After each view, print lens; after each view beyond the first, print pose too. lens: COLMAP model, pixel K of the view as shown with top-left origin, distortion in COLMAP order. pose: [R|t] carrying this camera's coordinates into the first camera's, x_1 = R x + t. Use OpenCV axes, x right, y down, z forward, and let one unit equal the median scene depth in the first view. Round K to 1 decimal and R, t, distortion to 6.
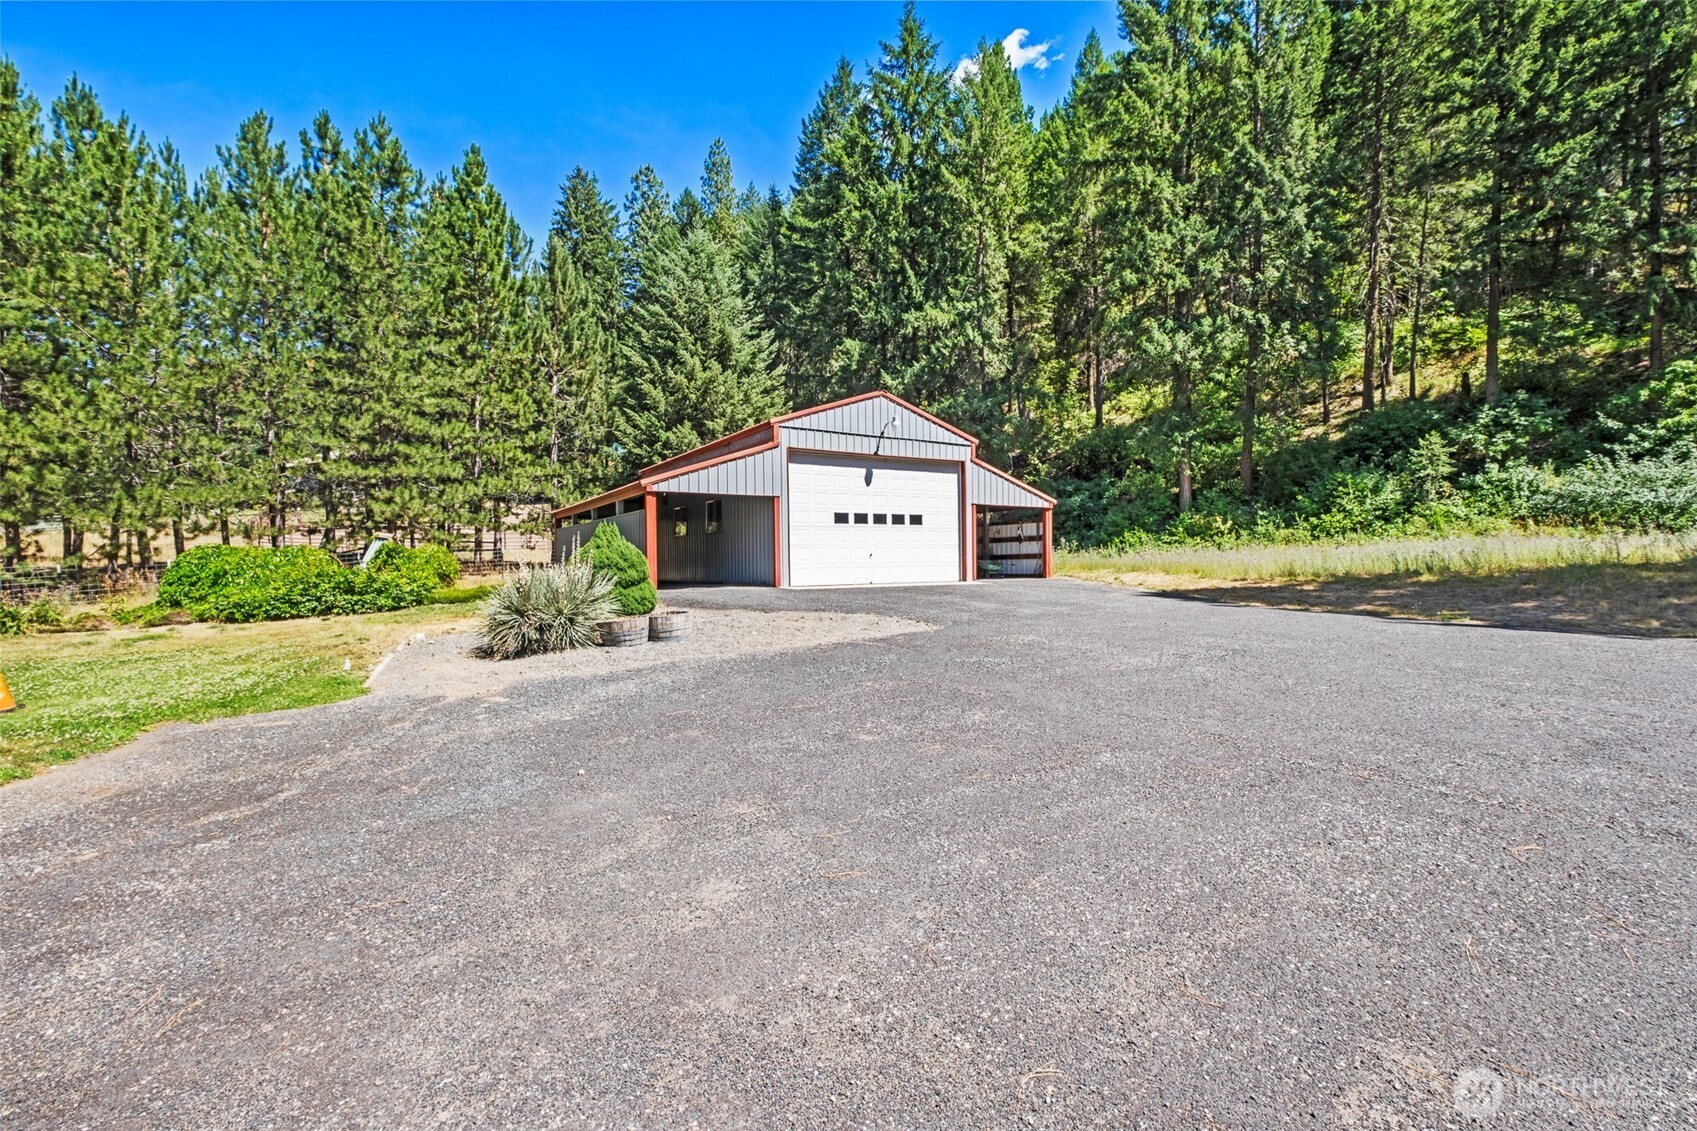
lens RADIAL K [[740.7, 0, 850.7], [0, 740.7, 559.7], [0, 0, 1]] dist [-0.001936, -0.000427]
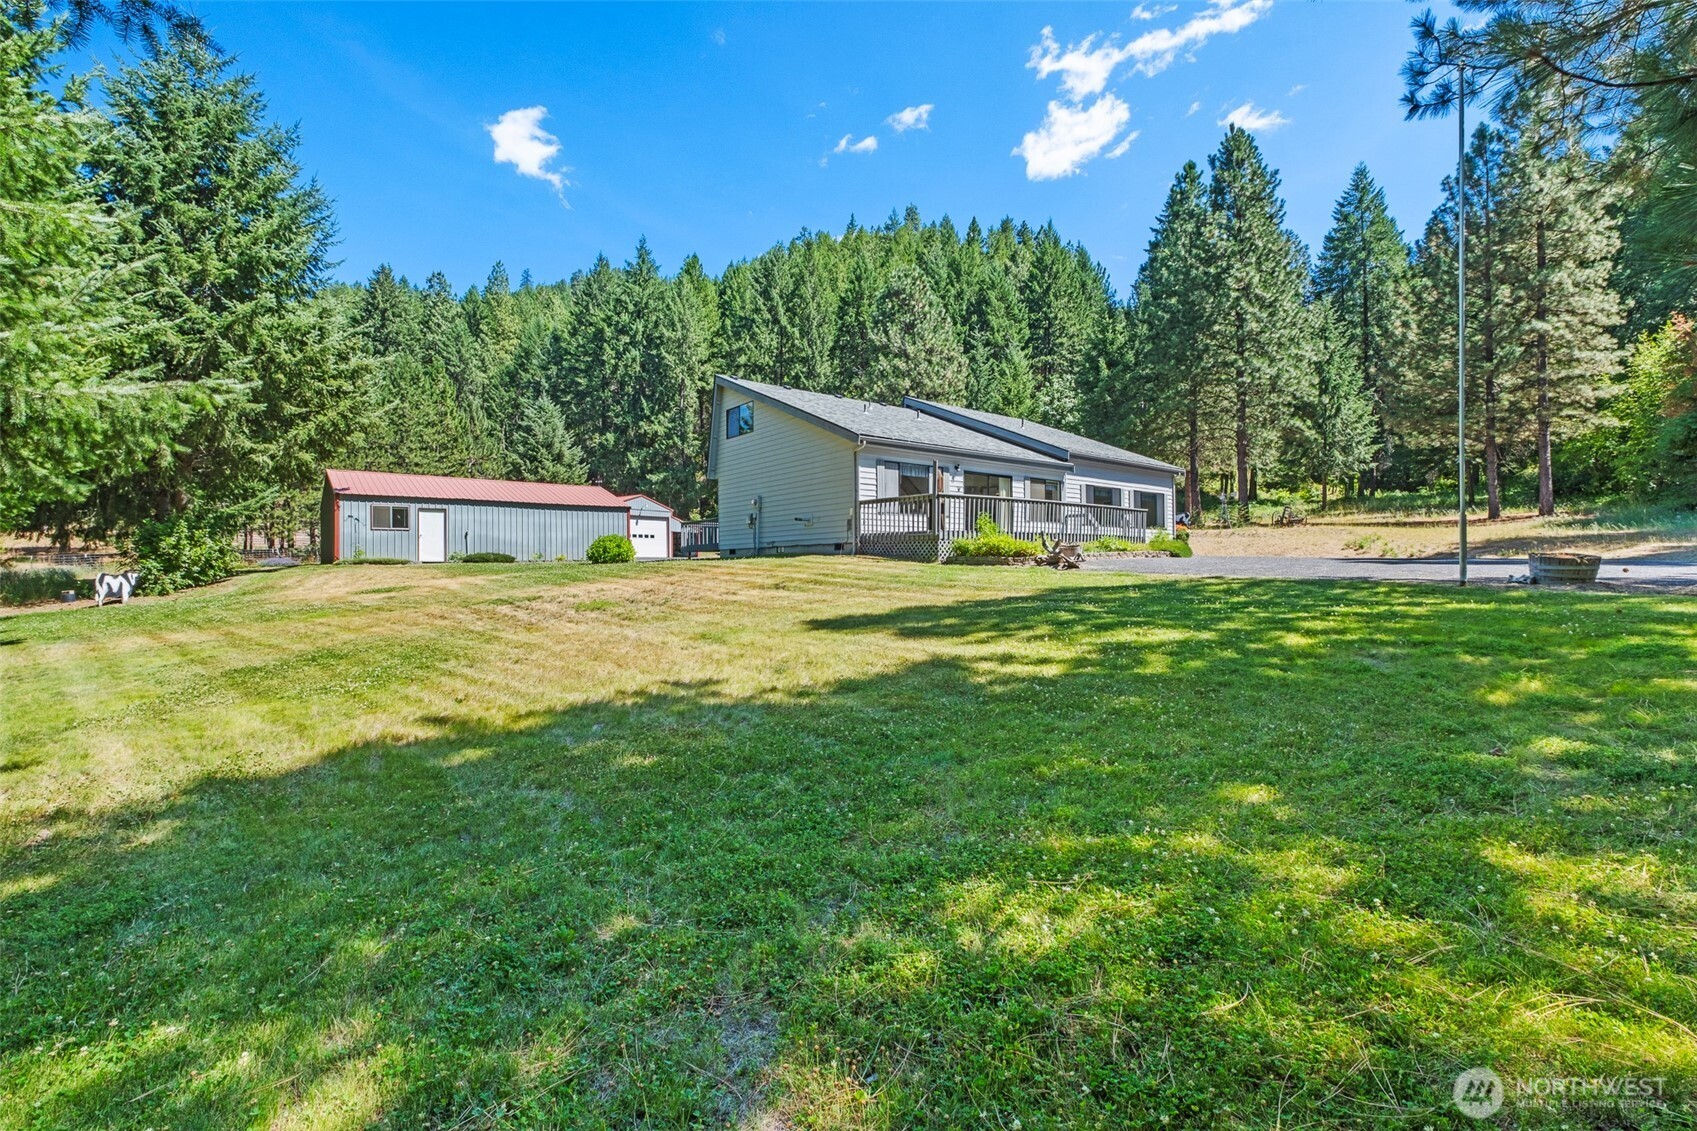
lens RADIAL K [[740.7, 0, 848.0], [0, 740.7, 563.6], [0, 0, 1]] dist [-0.001936, -0.000427]
pose [[0.930993, 0.006110, 0.364985, -0.266100], [-0.000640, 0.999886, -0.015106, 0.101223], [-0.365035, 0.013830, 0.930891, -2.060872]]
